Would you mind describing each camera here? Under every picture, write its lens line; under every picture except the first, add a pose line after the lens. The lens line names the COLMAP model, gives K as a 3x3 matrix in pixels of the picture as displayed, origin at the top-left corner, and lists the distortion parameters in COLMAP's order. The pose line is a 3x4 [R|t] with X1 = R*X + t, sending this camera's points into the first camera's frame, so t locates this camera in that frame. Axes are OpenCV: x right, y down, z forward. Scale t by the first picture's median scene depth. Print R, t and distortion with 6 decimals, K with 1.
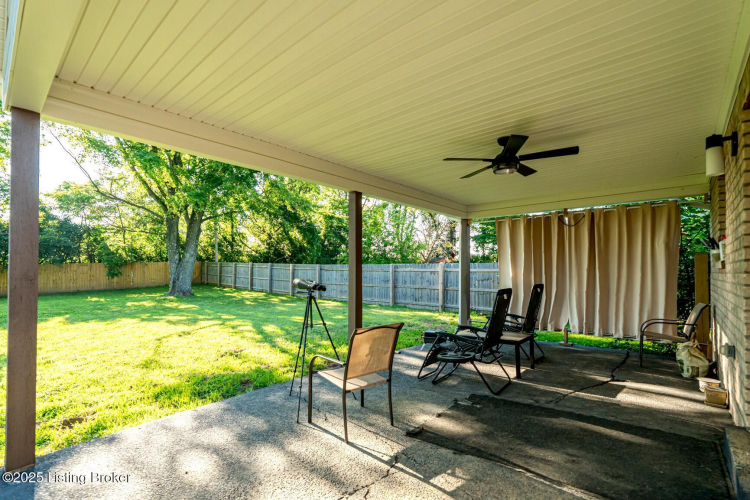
lens RADIAL K [[344.3, 0, 379.5], [0, 344.3, 263.6], [0, 0, 1]] dist [-0.003787, 0.000236]
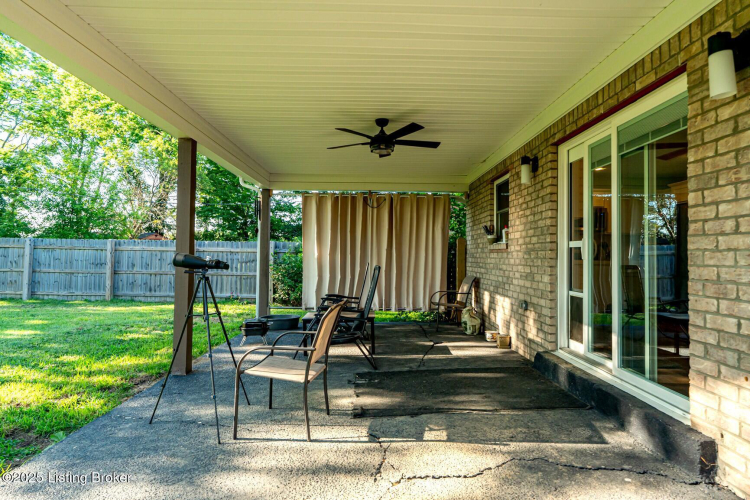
lens RADIAL K [[425.2, 0, 372.8], [0, 425.2, 248.1], [0, 0, 1]] dist [-0.014515, 0.002261]
pose [[0.742390, 0.017460, 0.669740, -0.551979], [-0.023828, 0.999716, 0.000350, 0.021865], [-0.669544, -0.016218, 0.742595, 0.080763]]
